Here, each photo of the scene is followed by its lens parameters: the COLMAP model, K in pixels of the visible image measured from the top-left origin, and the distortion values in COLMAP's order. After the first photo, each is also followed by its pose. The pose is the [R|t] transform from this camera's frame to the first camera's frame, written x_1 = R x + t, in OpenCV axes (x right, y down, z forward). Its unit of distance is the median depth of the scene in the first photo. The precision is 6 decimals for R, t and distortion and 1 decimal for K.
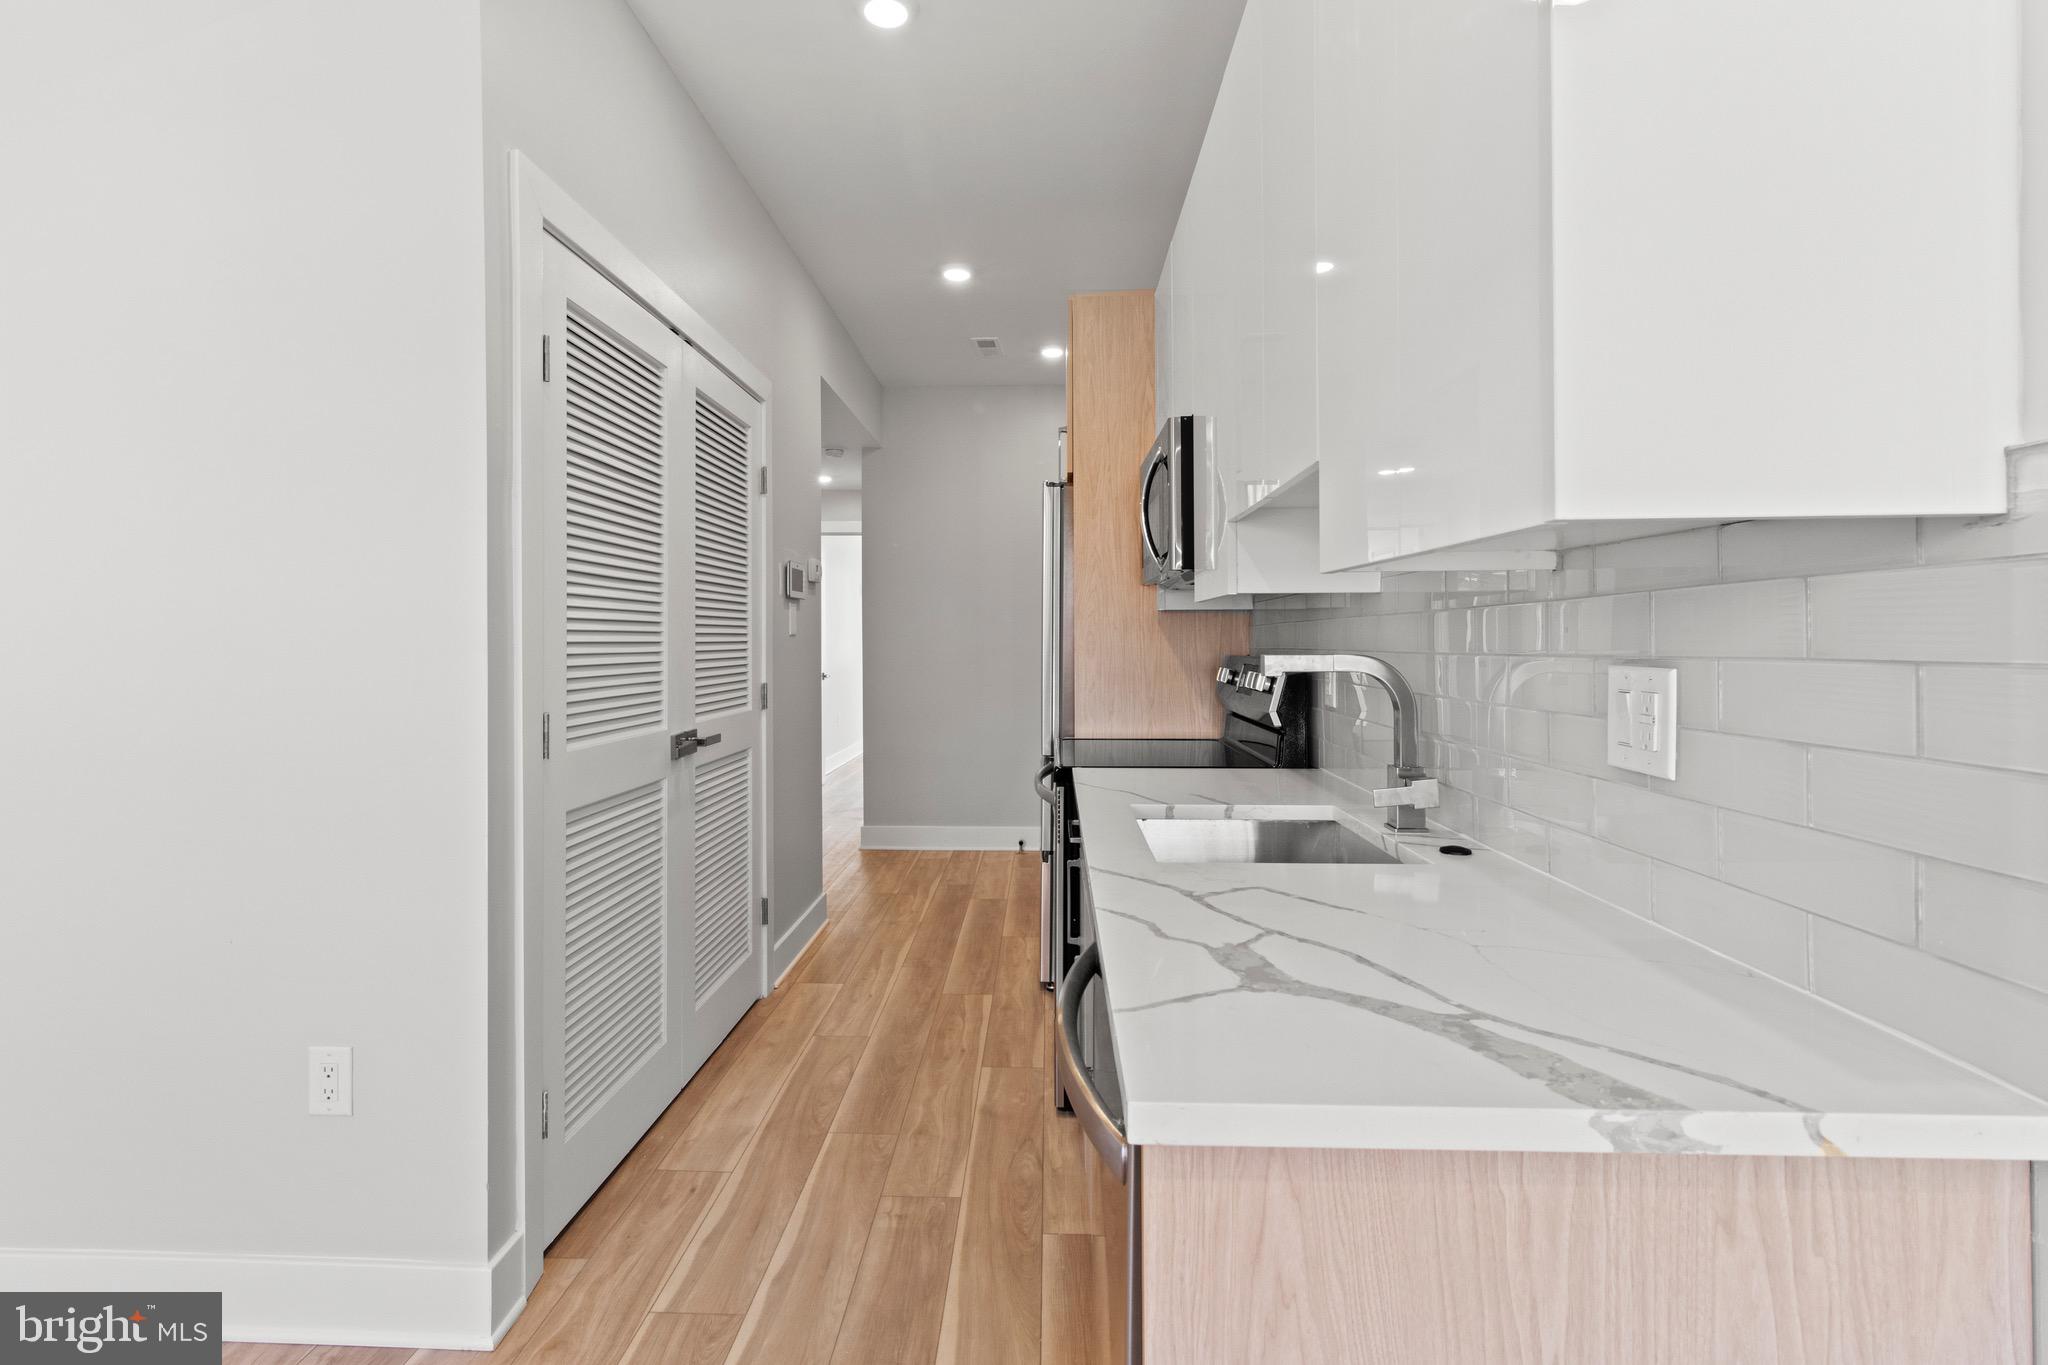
lens RADIAL K [[962.5, 0, 1012.7], [0, 962.5, 637.1], [0, 0, 1]] dist [0.001626, 0.000575]
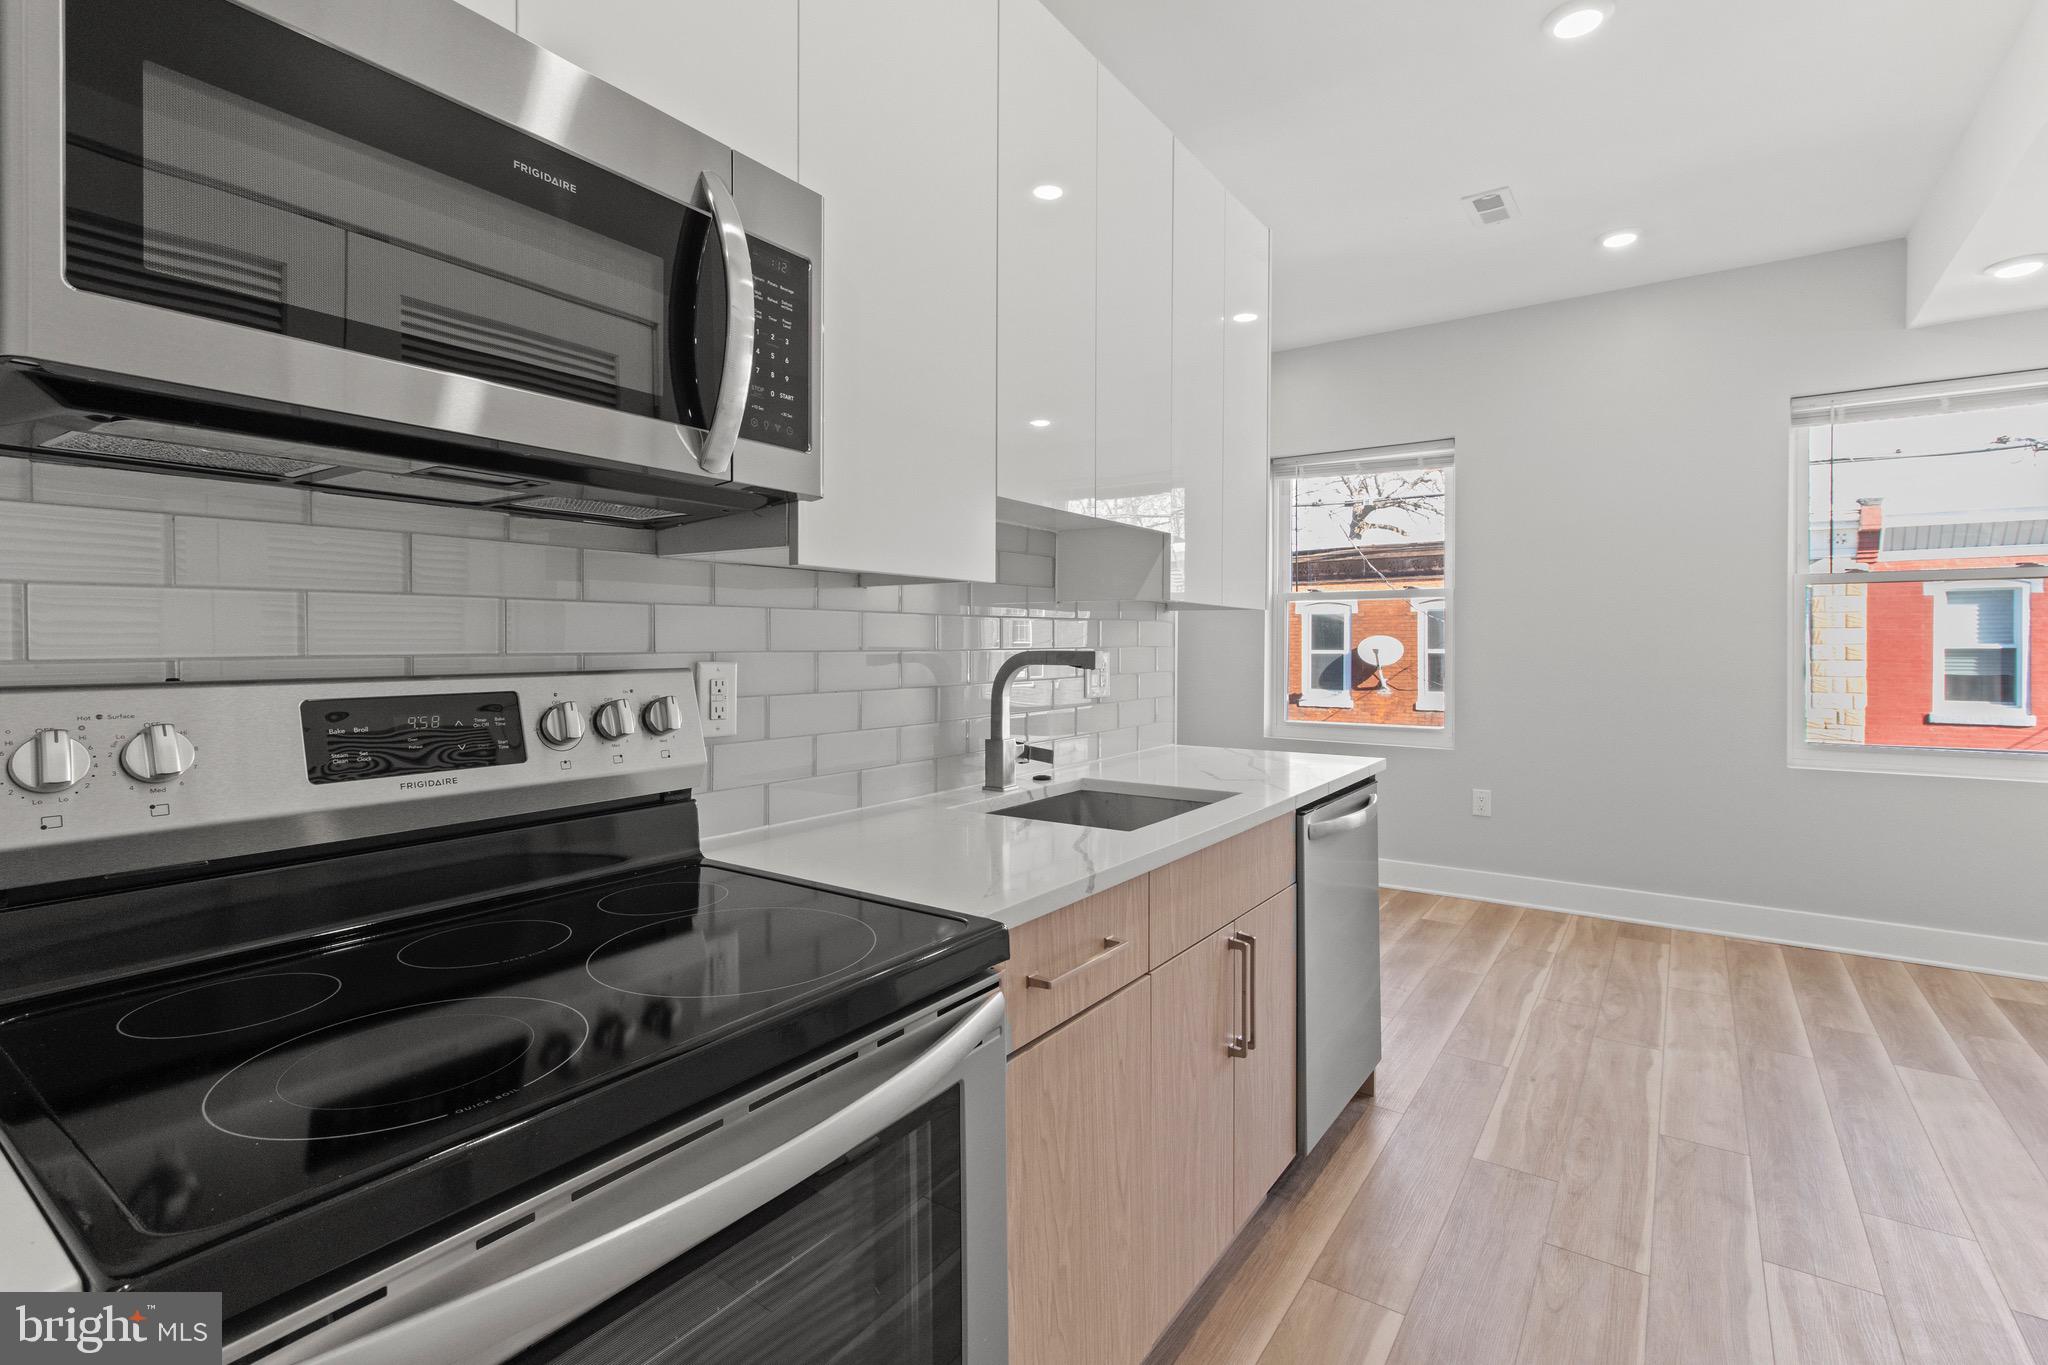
lens RADIAL K [[943.6, 0, 1024.8], [0, 943.6, 646.5], [0, 0, 1]] dist [0.000552, -0.000209]
pose [[-0.840541, -0.000163, 0.541747, -0.170797], [-0.000492, 1.000000, -0.000462, 0.007848], [-0.541747, -0.000655, -0.840541, 1.195949]]
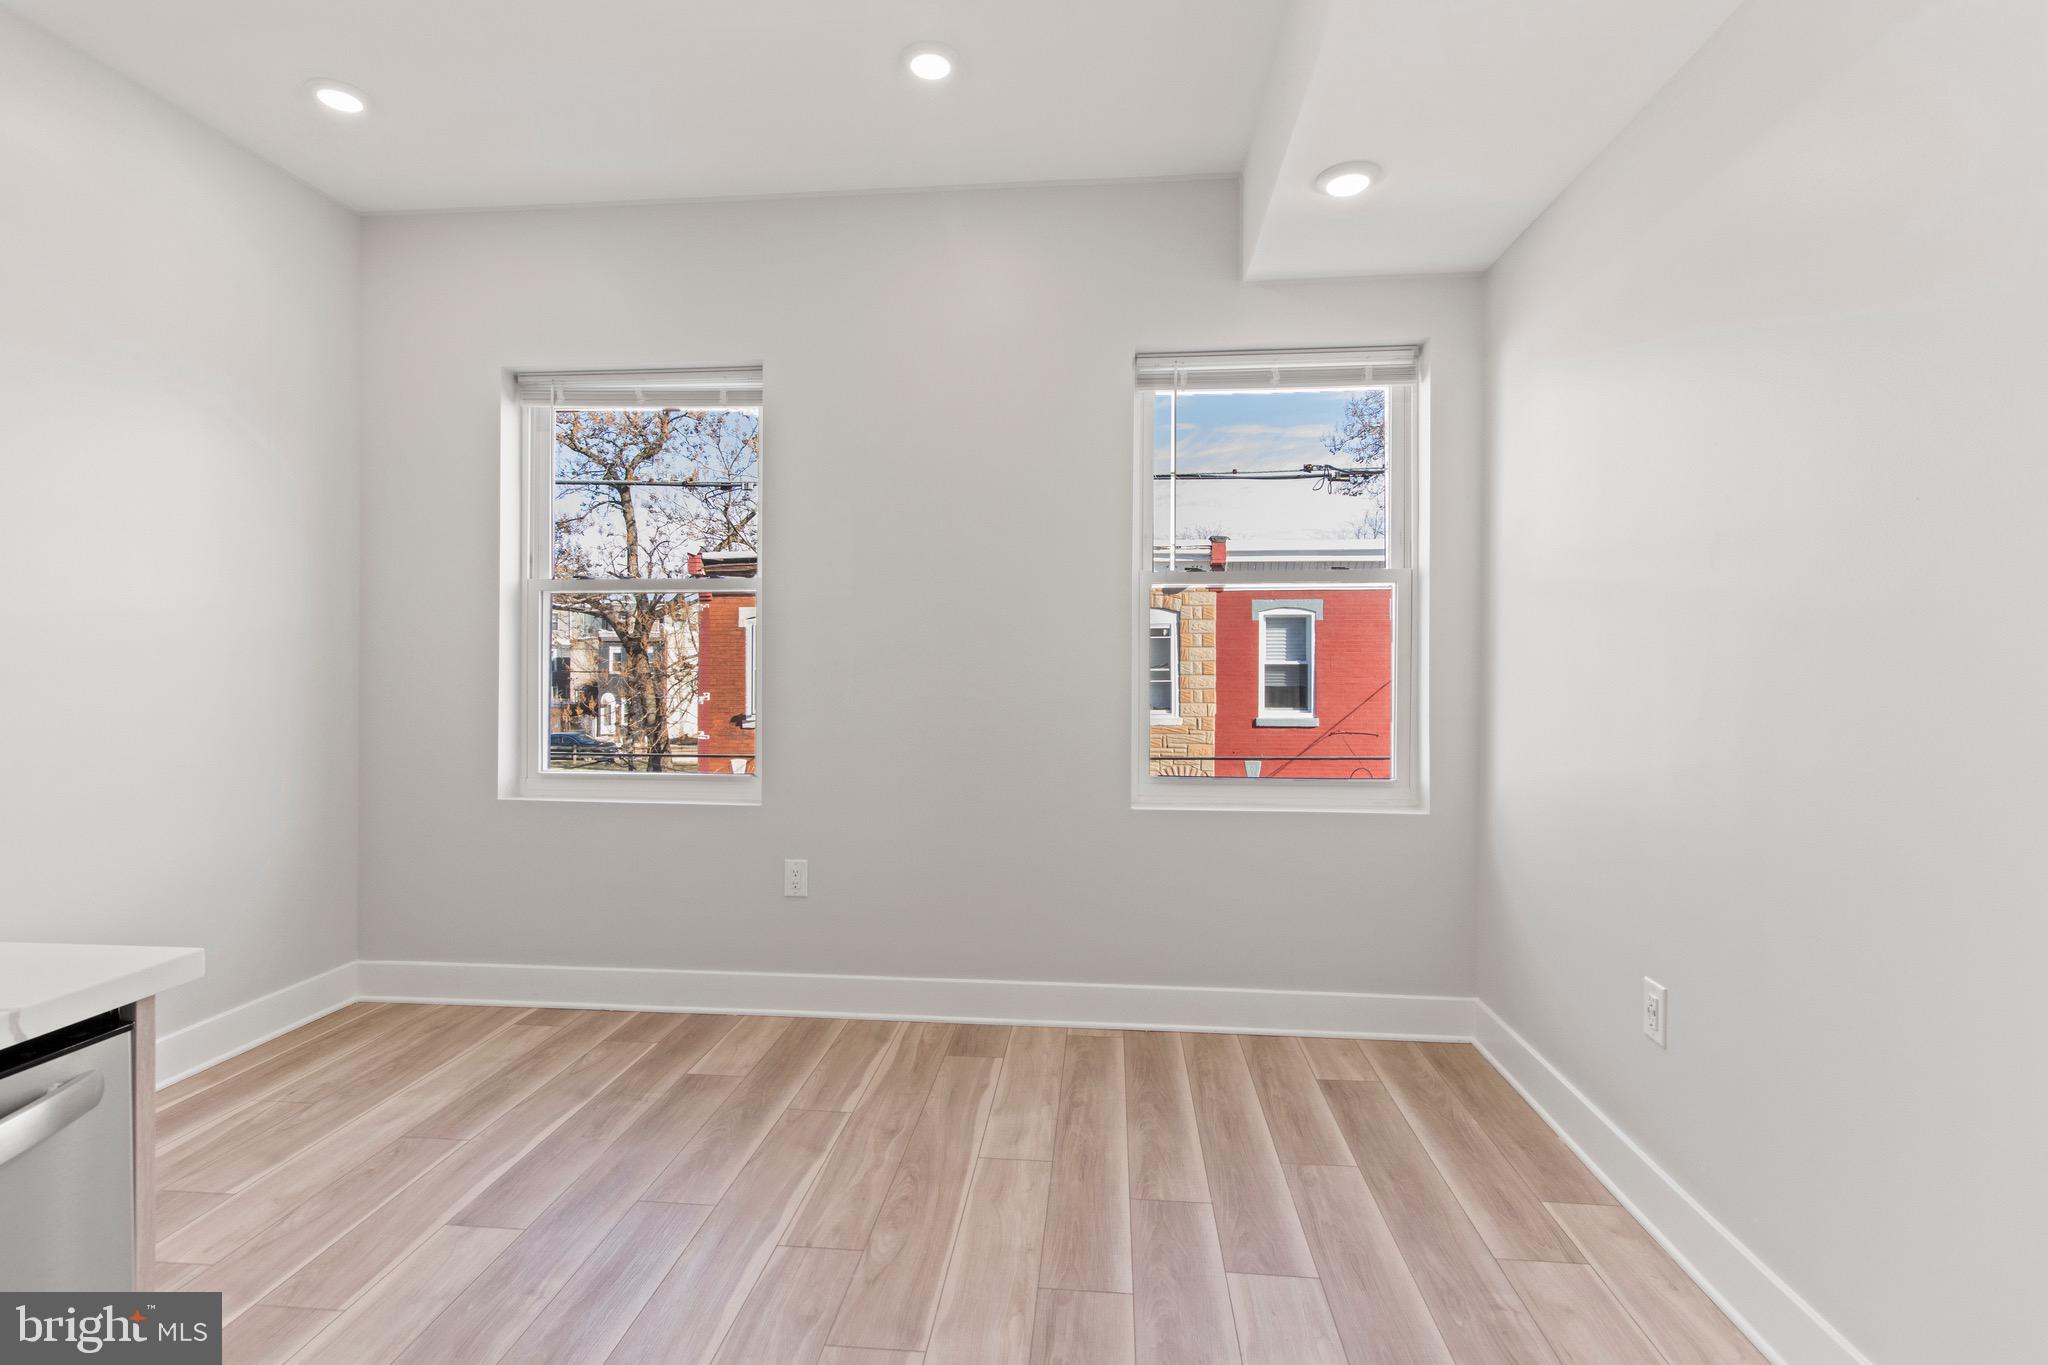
lens RADIAL K [[937.3, 0, 1019.0], [0, 937.3, 666.9], [0, 0, 1]] dist [0.000405, 0.000840]
pose [[-0.998493, -0.000345, 0.054879, -0.286630], [-0.000191, 0.999996, 0.002804, 0.011560], [-0.054880, 0.002790, -0.998489, 0.560550]]
